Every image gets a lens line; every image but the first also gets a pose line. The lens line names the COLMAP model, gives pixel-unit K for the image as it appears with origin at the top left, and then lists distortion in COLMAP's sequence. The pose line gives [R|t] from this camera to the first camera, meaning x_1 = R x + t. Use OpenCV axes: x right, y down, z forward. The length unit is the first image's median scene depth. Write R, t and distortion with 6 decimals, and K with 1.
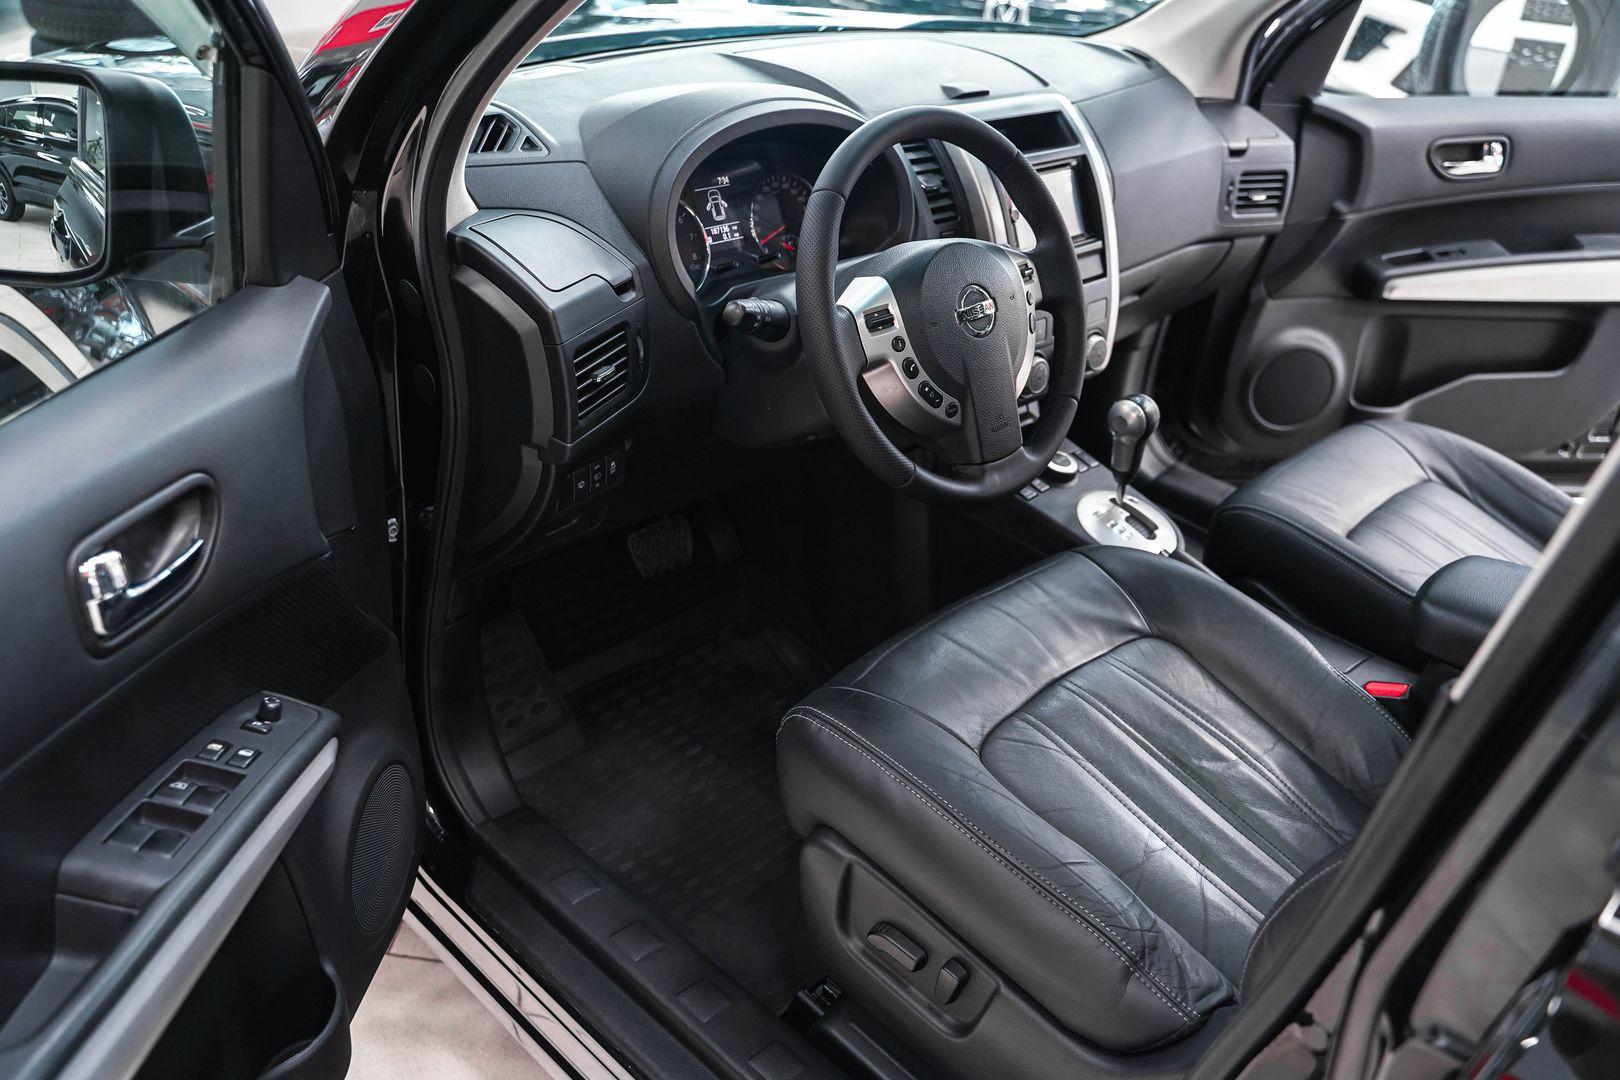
lens RADIAL K [[1326.3, 0, 809.2], [0, 1326.3, 525.8], [0, 0, 1]] dist [-0.118560, 0.080738]
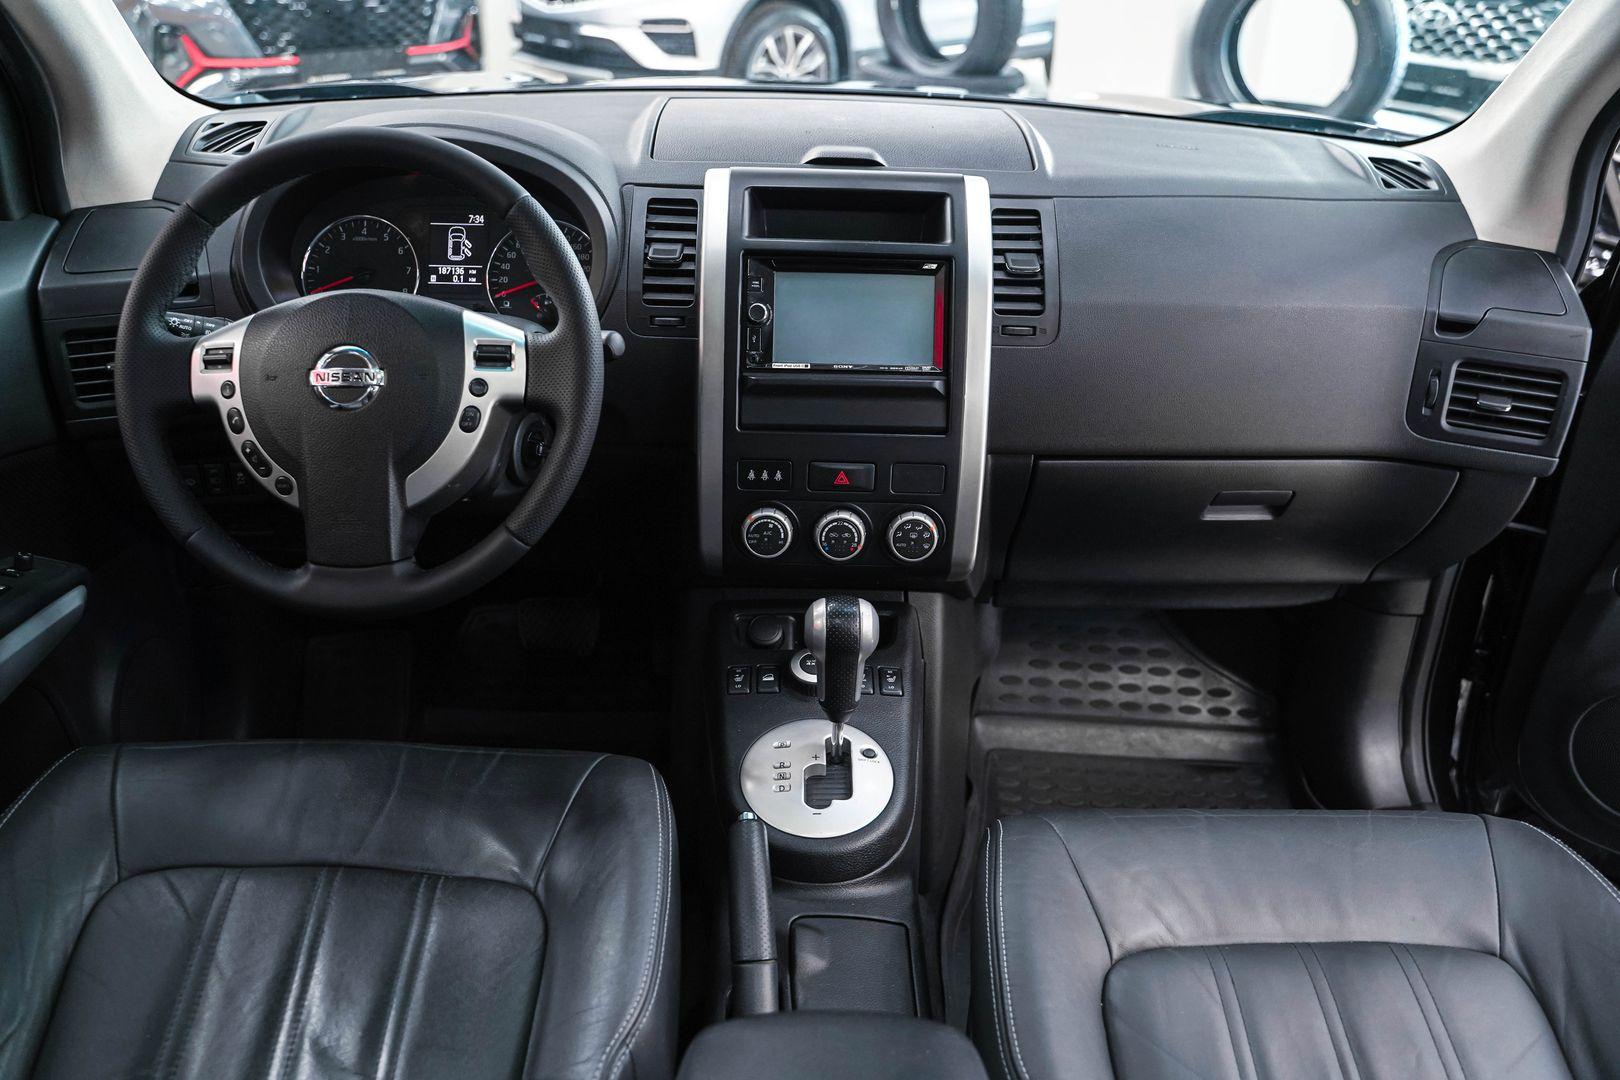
lens RADIAL K [[1326.3, 0, 804.3], [0, 1326.3, 531.2], [0, 0, 1]] dist [-0.118560, 0.080738]
pose [[0.708640, 0.261636, -0.655268, 0.649225], [-0.320354, 0.946771, 0.031582, -0.140840], [0.628652, 0.187537, 0.754736, 0.442656]]
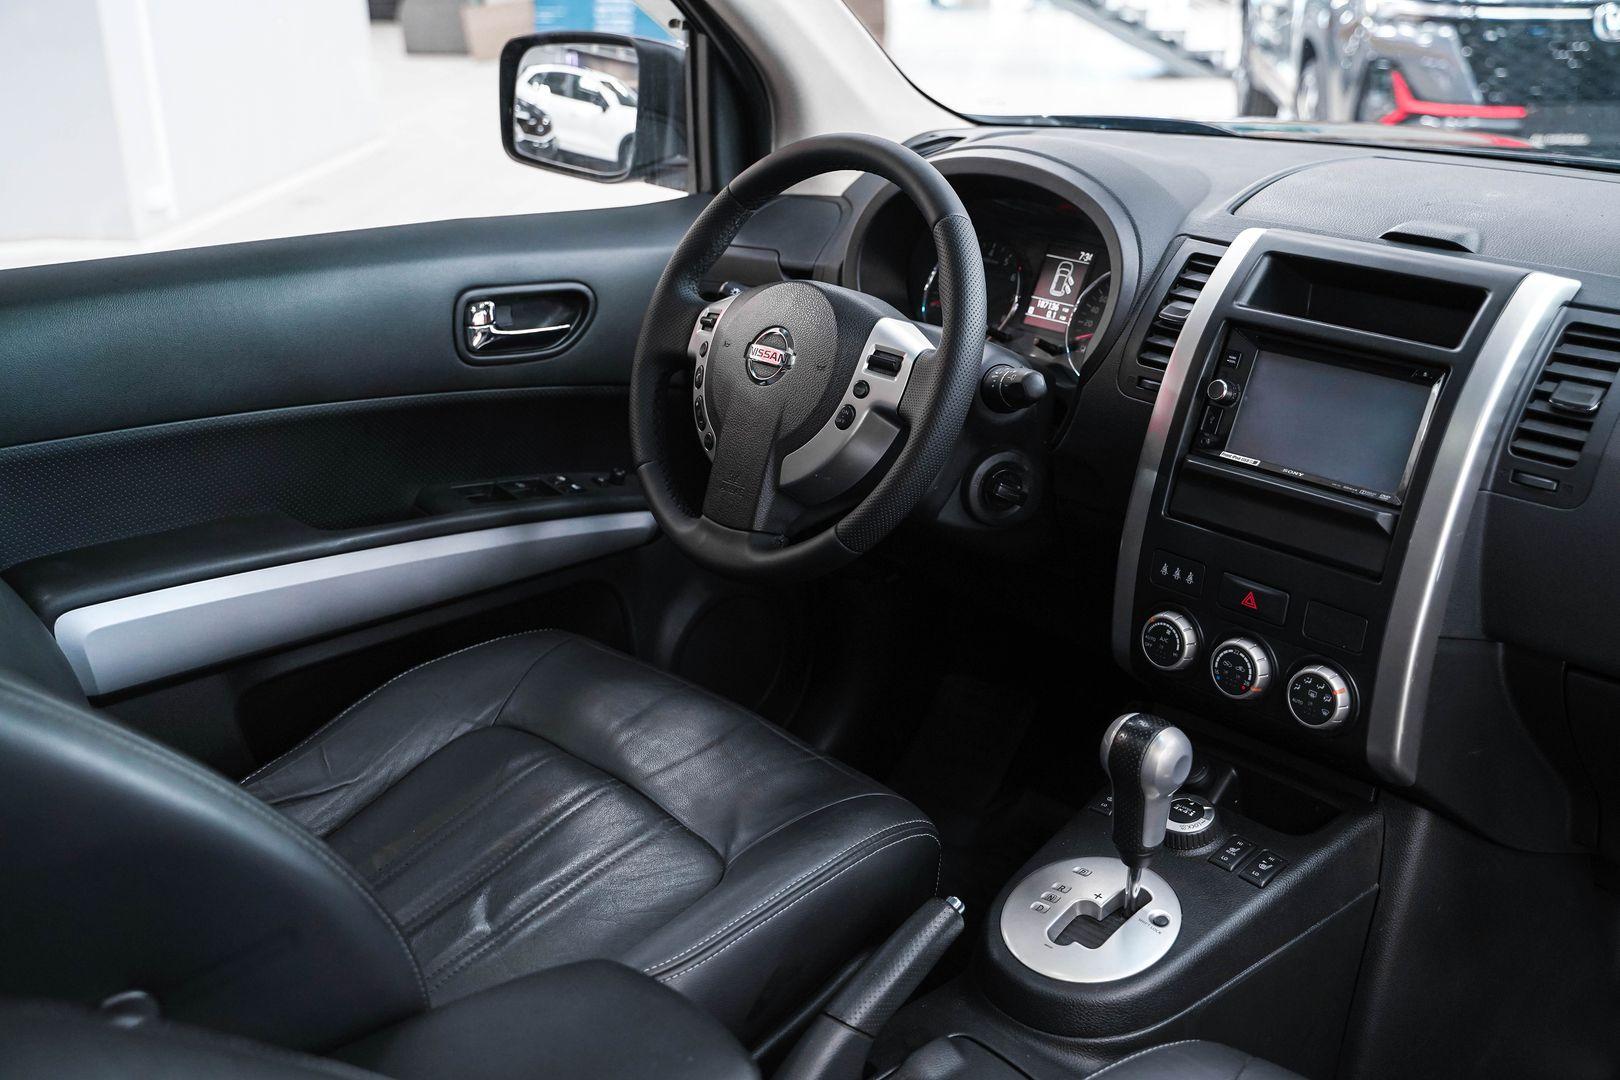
lens RADIAL K [[1714.9, 0, 803.1], [0, 1714.9, 526.5], [0, 0, 1]] dist [-0.011391, 0.000000]
pose [[-0.053794, 0.276570, -0.959487, 0.923942], [-0.489169, 0.830386, 0.266782, -0.284320], [0.870528, 0.483703, 0.090620, 0.725367]]
